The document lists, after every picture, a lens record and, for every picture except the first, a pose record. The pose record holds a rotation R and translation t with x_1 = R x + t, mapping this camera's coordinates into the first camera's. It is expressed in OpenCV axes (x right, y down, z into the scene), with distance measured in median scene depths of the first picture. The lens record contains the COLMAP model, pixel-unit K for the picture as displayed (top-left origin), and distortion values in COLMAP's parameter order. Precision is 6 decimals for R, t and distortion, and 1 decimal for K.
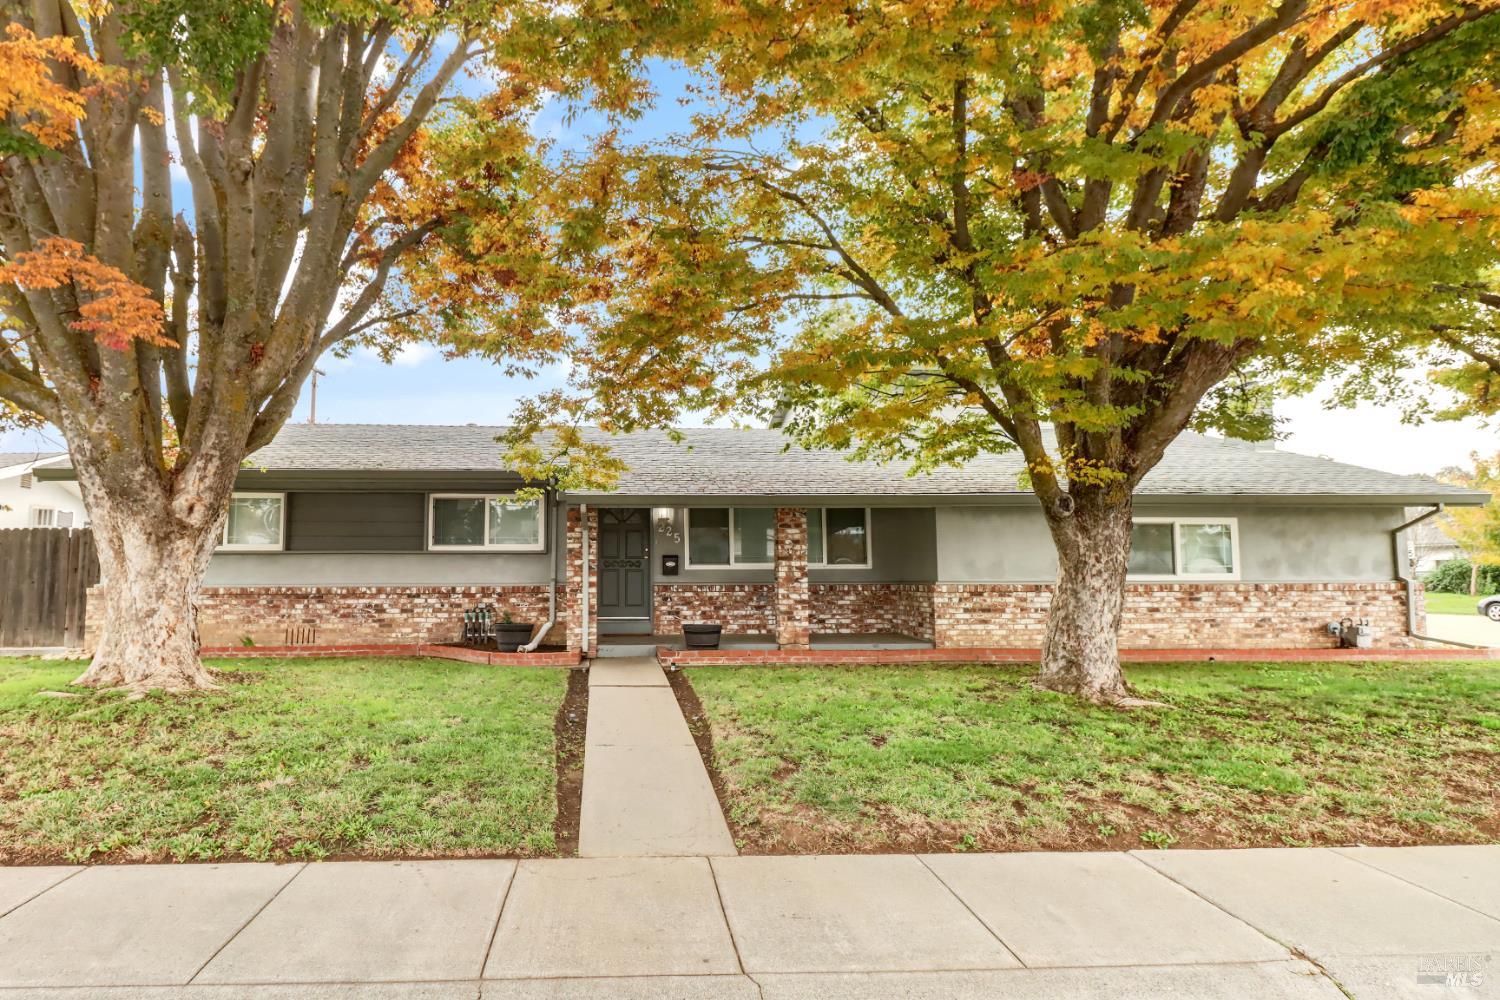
lens RADIAL K [[688.8, 0, 750.0], [0, 688.8, 500.0], [0, 0, 1]] dist [0.008862, -0.000147]
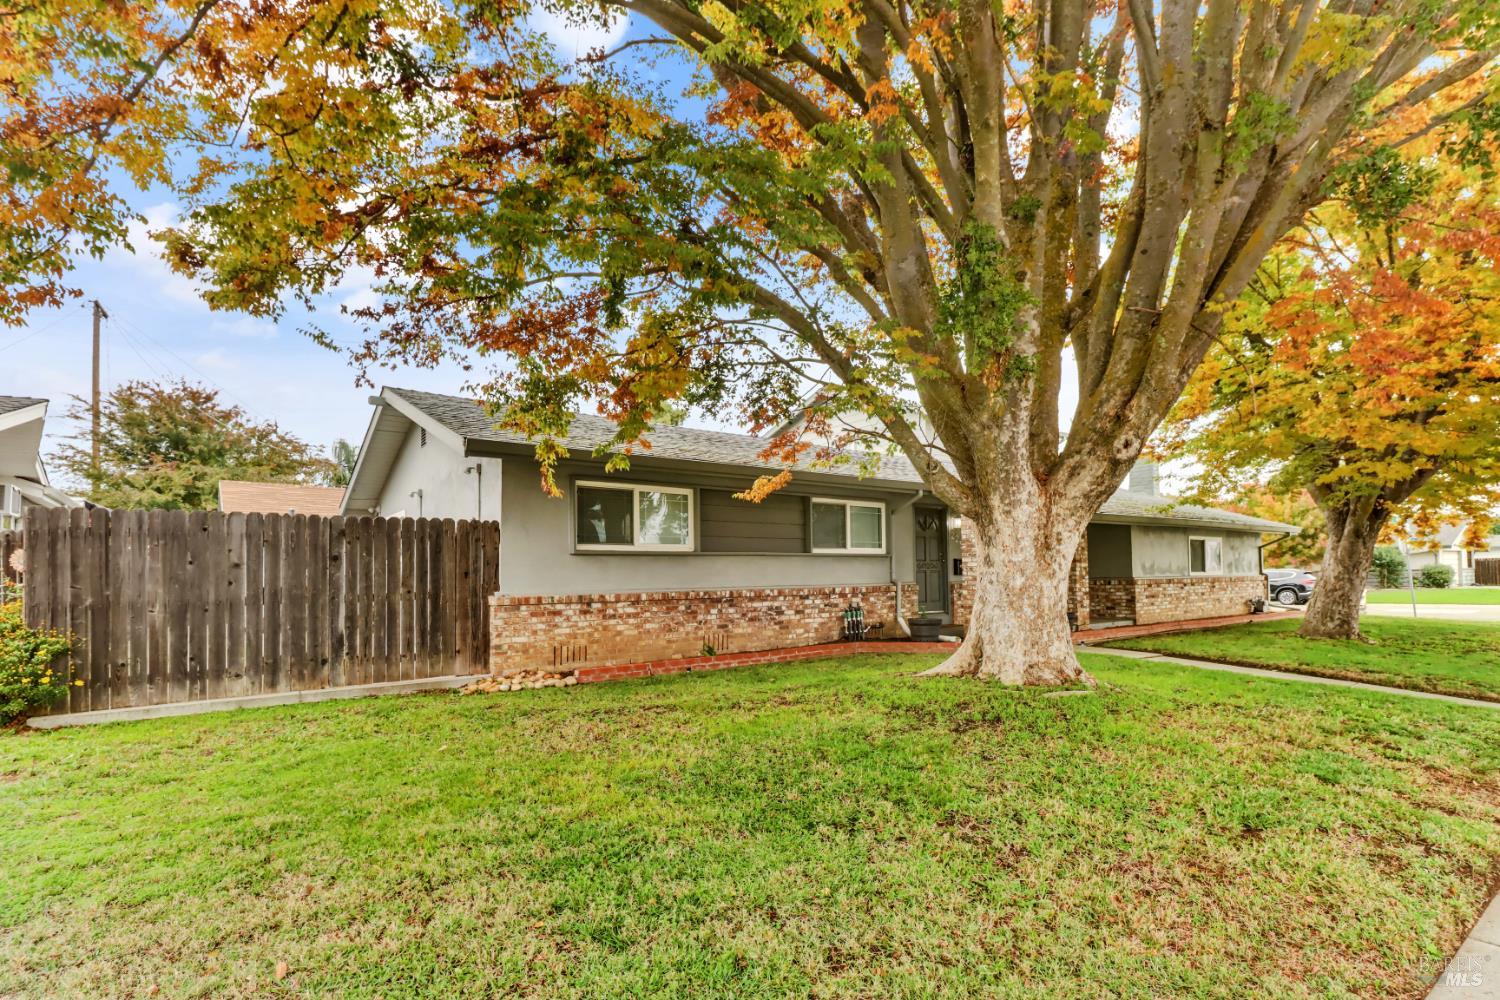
lens RADIAL K [[688.8, 0, 750.0], [0, 688.8, 500.0], [0, 0, 1]] dist [0.008862, -0.000147]
pose [[0.834647, 0.050919, 0.548427, -1.129142], [-0.047677, 0.998659, -0.020162, 0.019046], [-0.548718, -0.009319, 0.835955, 0.190034]]
